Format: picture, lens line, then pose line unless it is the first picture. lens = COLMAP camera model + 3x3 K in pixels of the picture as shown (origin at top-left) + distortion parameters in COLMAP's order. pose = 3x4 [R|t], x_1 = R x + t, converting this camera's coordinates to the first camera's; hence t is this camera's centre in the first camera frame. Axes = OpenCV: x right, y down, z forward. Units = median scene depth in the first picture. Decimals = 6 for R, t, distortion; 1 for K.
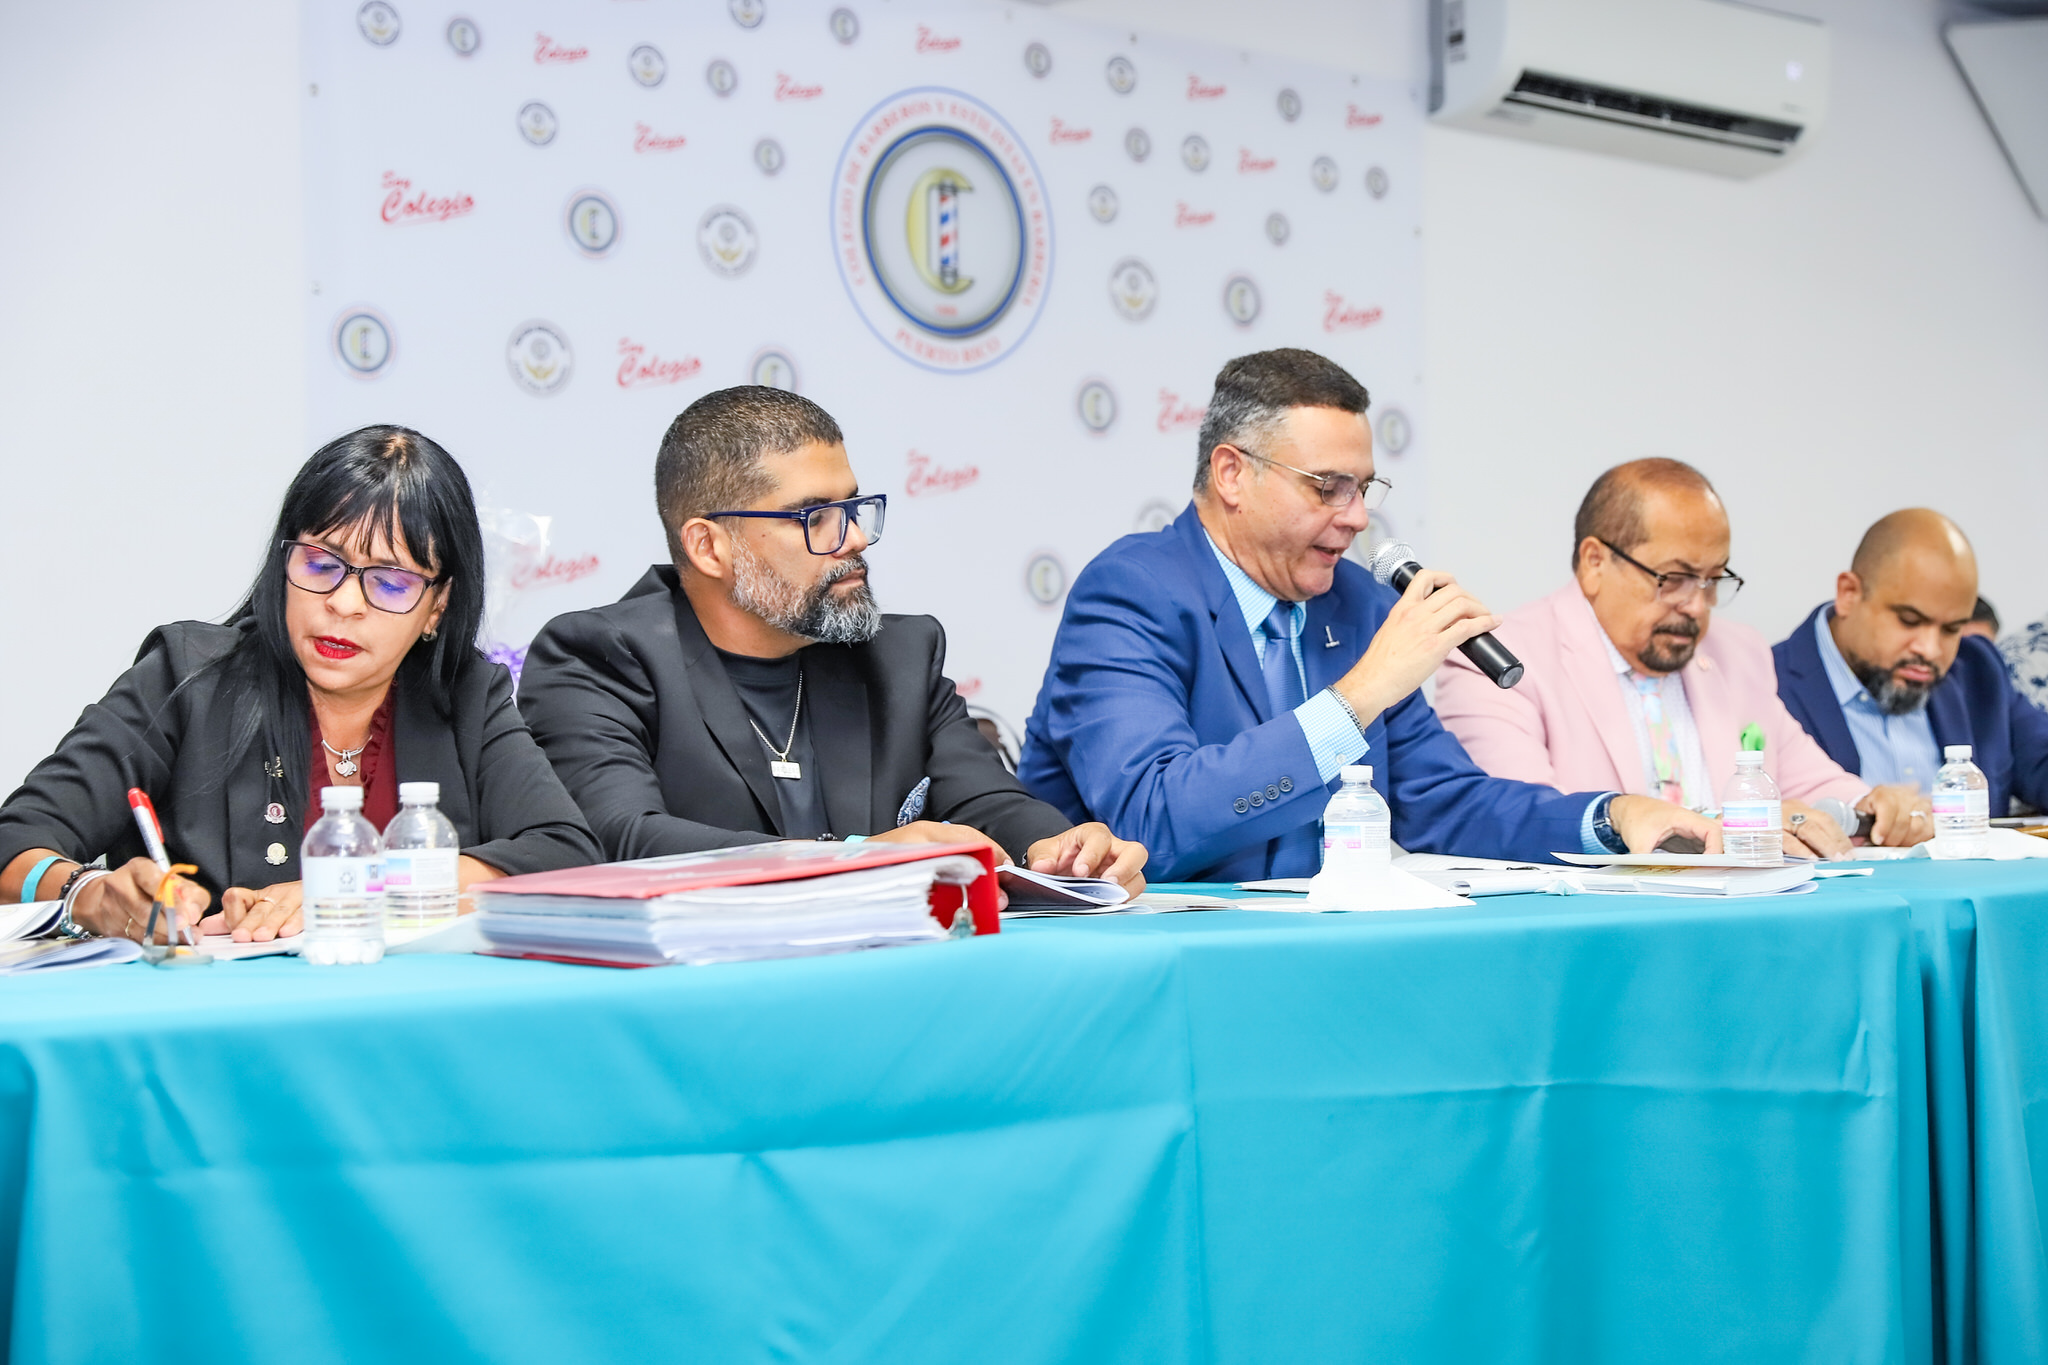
lens RADIAL K [[3131.8, 0, 1047.1], [0, 3131.8, 729.2], [0, 0, 1]] dist [0.012136, 0.031219]
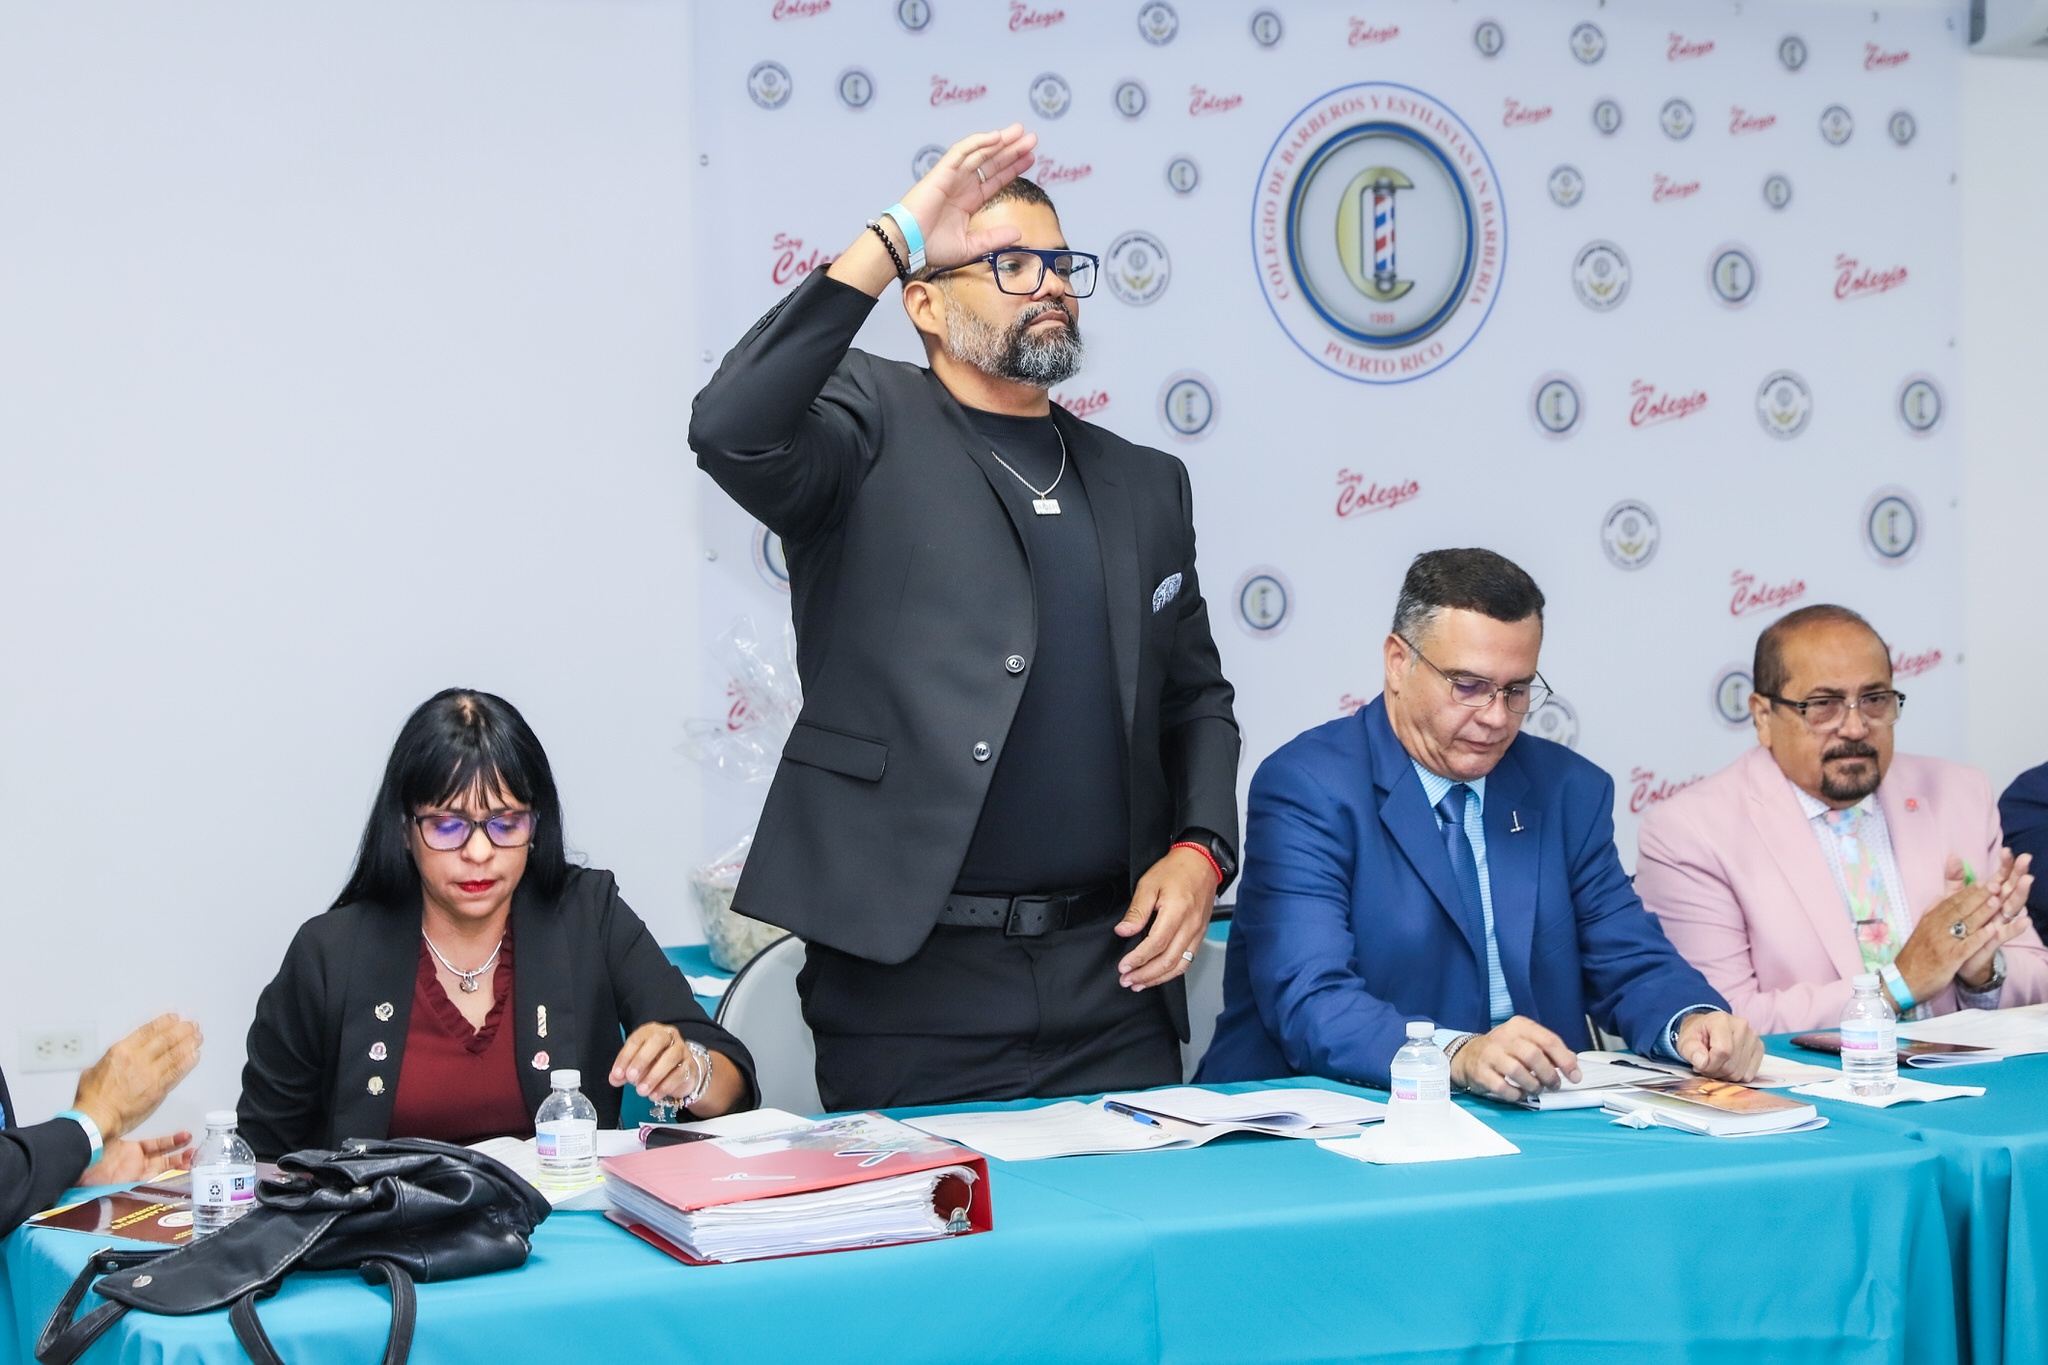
lens RADIAL K [[3964.8, 0, 996.1], [0, 3964.8, 680.3], [0, 0, 1]] dist [0.010596, 0.004242]
pose [[0.971961, 0.006880, -0.235041, 0.138380], [0.006464, 0.998412, 0.055957, -0.093232], [0.235053, -0.055907, 0.970373, -0.198293]]
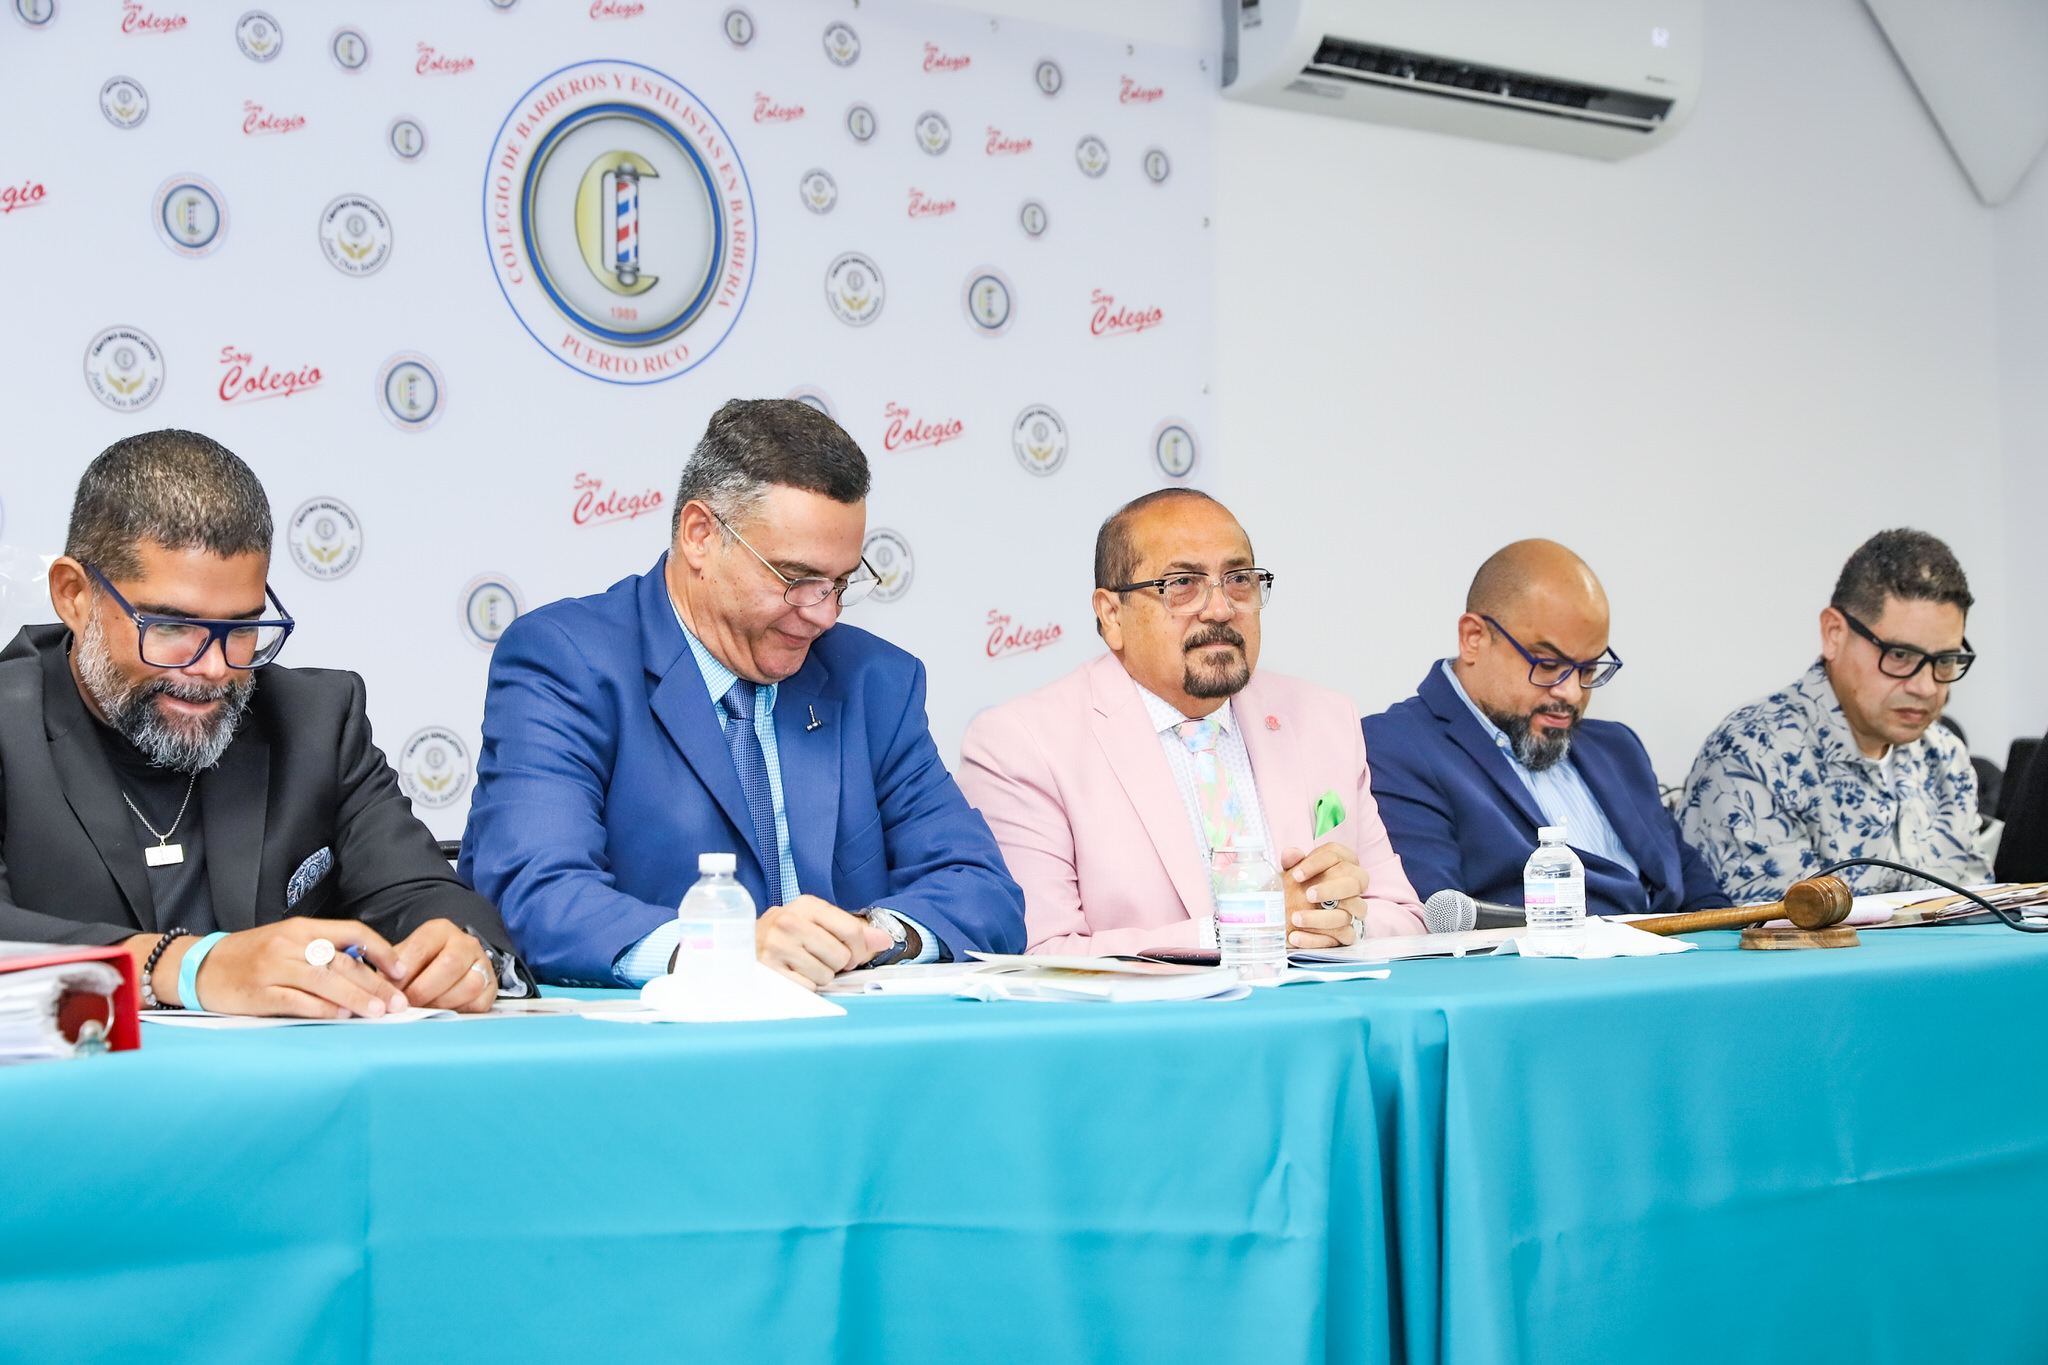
lens RADIAL K [[3616.6, 0, 1014.1], [0, 3616.6, 719.5], [0, 0, 1]] dist [0.006367, 0.008210]
pose [[0.999795, 0.004261, -0.019780, 0.098301], [-0.004568, 0.999870, -0.015469, -0.005247], [0.019711, 0.015556, 0.999685, -0.005620]]
